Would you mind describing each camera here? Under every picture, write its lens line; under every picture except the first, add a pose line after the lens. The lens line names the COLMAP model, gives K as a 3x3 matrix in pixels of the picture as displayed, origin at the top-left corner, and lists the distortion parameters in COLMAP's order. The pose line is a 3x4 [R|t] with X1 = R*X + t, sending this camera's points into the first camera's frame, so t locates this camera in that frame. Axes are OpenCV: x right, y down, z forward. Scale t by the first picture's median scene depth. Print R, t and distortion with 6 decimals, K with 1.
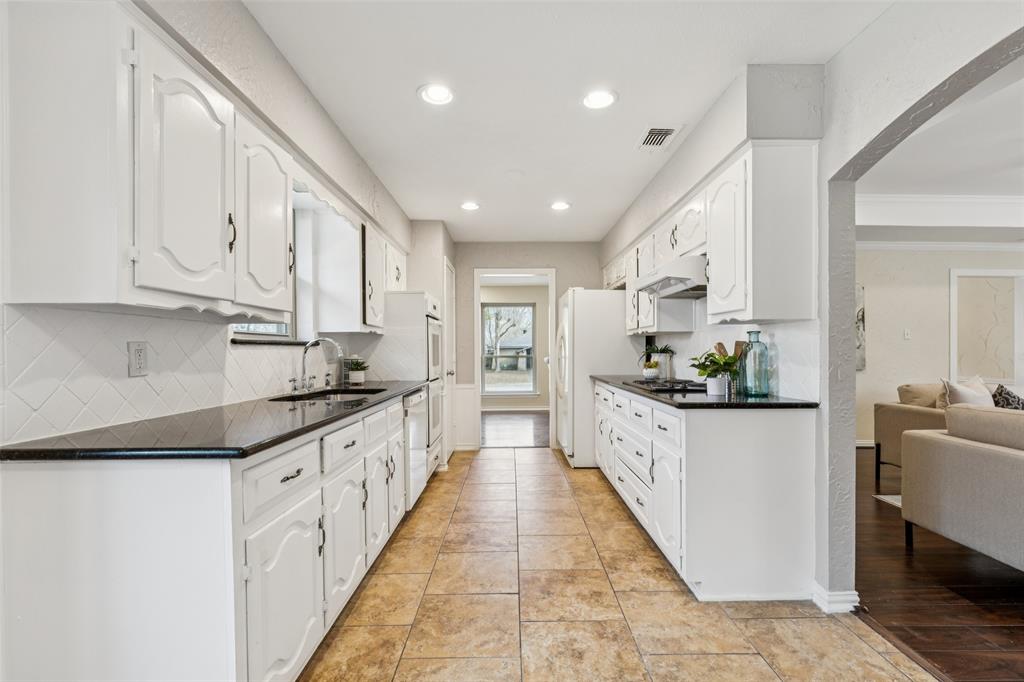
lens RADIAL K [[461.3, 0, 524.0], [0, 461.3, 345.9], [0, 0, 1]] dist [0.000443, 0.000148]
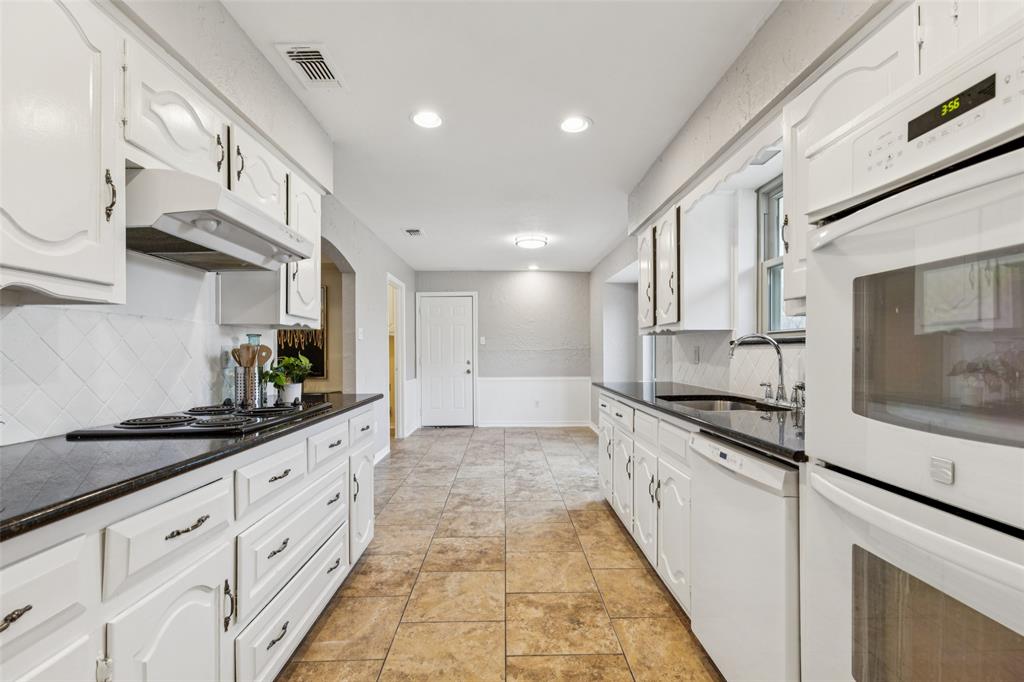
lens RADIAL K [[461.3, 0, 524.0], [0, 461.3, 345.9], [0, 0, 1]] dist [0.000443, 0.000148]
pose [[-0.999826, 0.009130, -0.016246, -0.041313], [0.009505, 0.999686, -0.023195, 0.019427], [0.016029, -0.023346, -0.999599, 2.053603]]
